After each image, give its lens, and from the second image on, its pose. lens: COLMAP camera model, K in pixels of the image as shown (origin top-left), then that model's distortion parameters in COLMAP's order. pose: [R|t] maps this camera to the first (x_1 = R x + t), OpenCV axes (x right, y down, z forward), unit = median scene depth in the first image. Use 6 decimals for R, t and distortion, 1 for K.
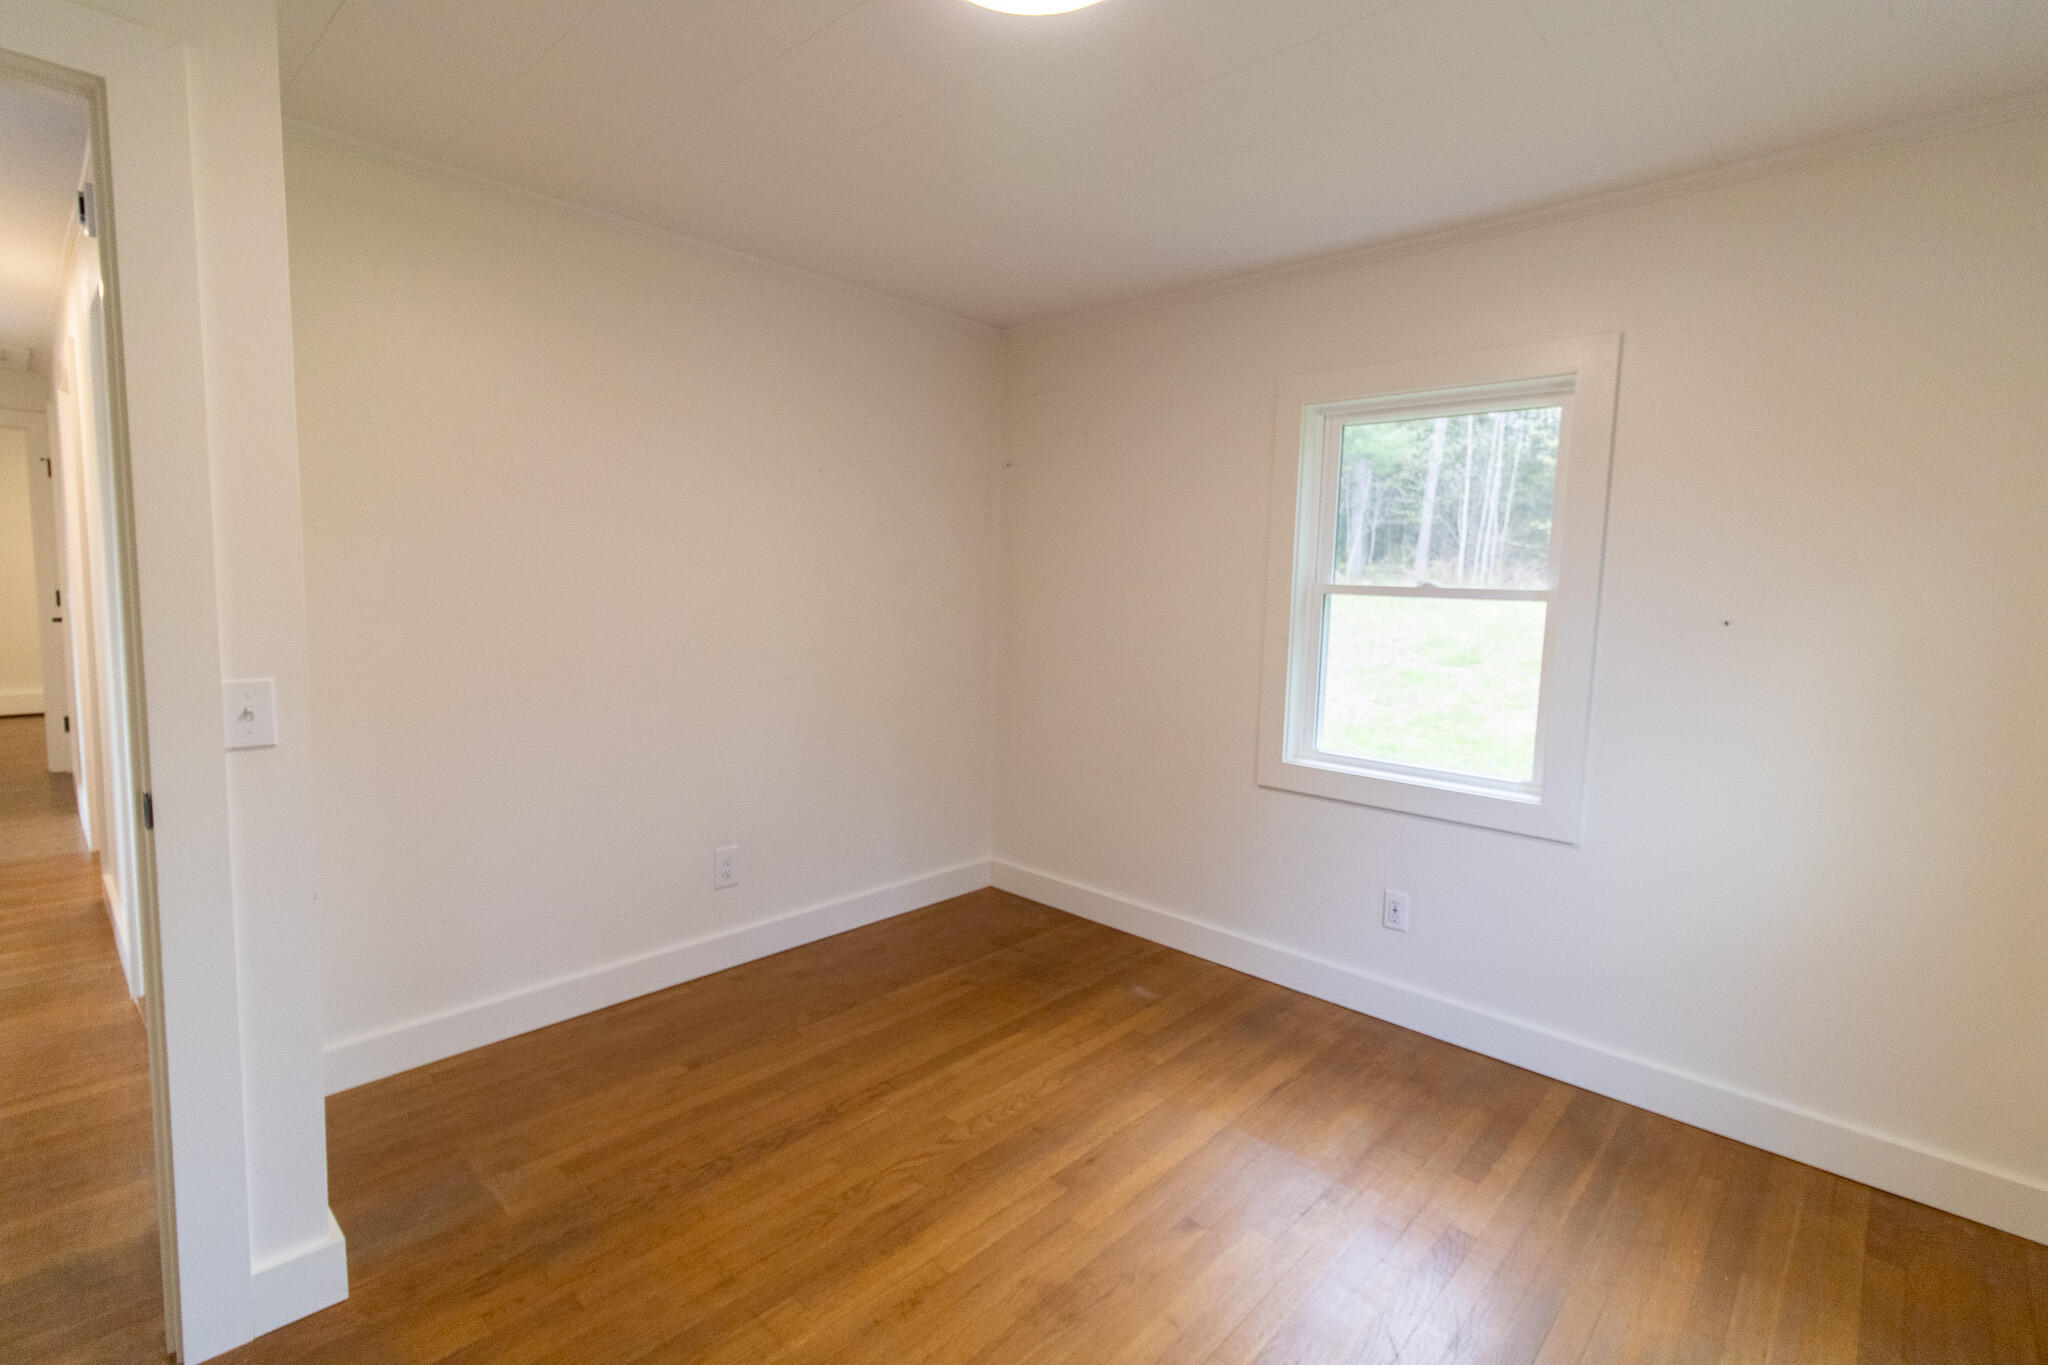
lens RADIAL K [[943.0, 0, 1017.7], [0, 943.0, 665.9], [0, 0, 1]] dist [0.001845, -0.000270]
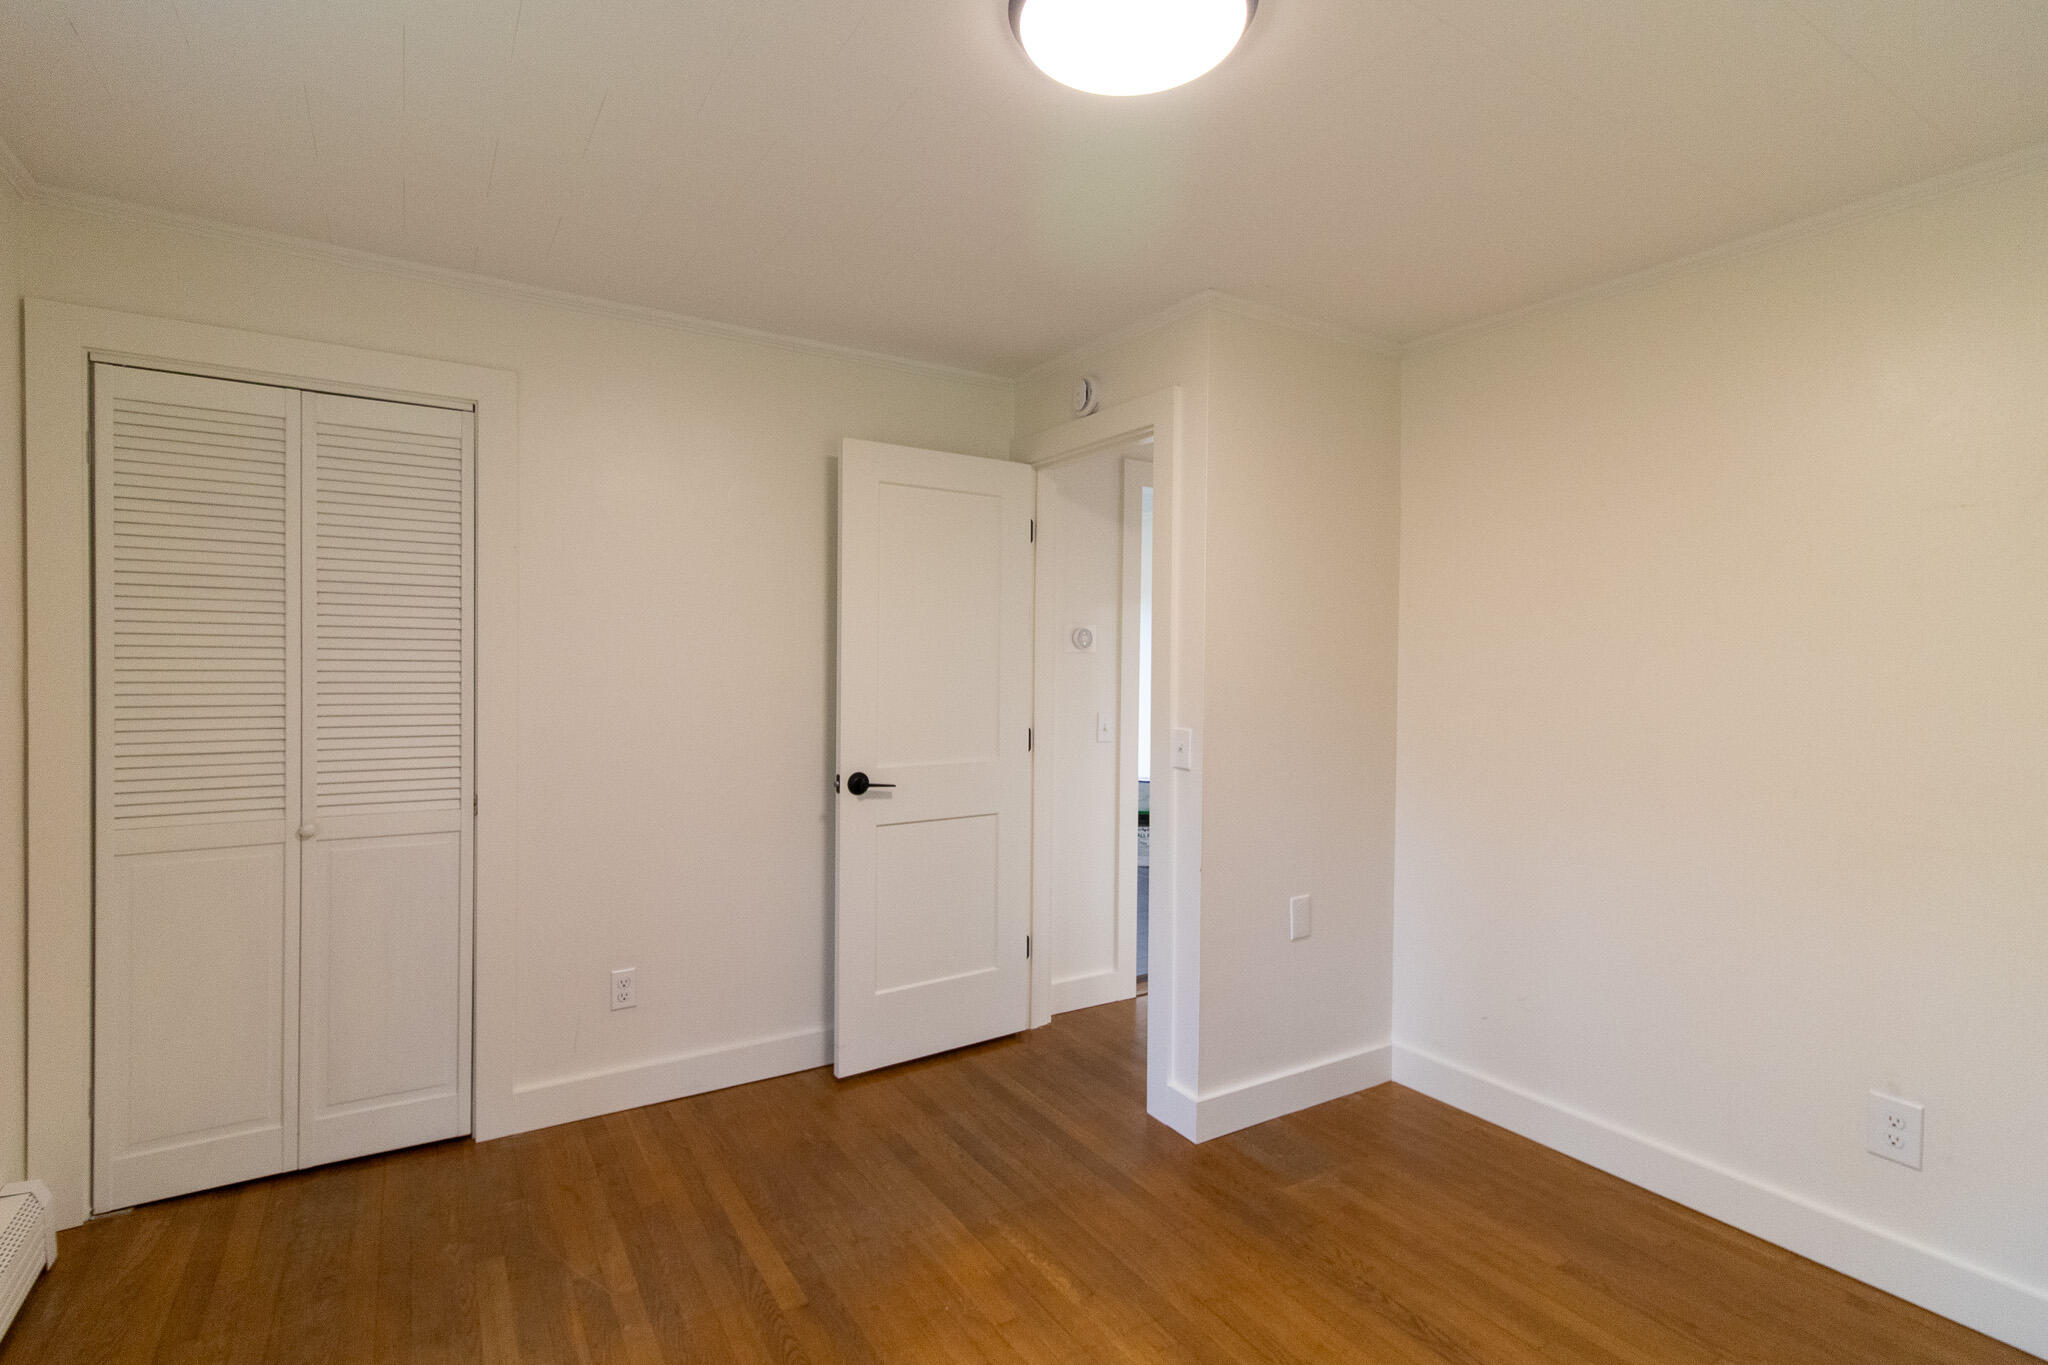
lens RADIAL K [[943.0, 0, 1017.7], [0, 943.0, 665.9], [0, 0, 1]] dist [0.001845, -0.000270]
pose [[-0.244338, -0.026253, -0.969335, 0.688821], [-0.108623, 0.994083, 0.000457, -0.050074], [0.963587, 0.105403, -0.245744, 0.825121]]
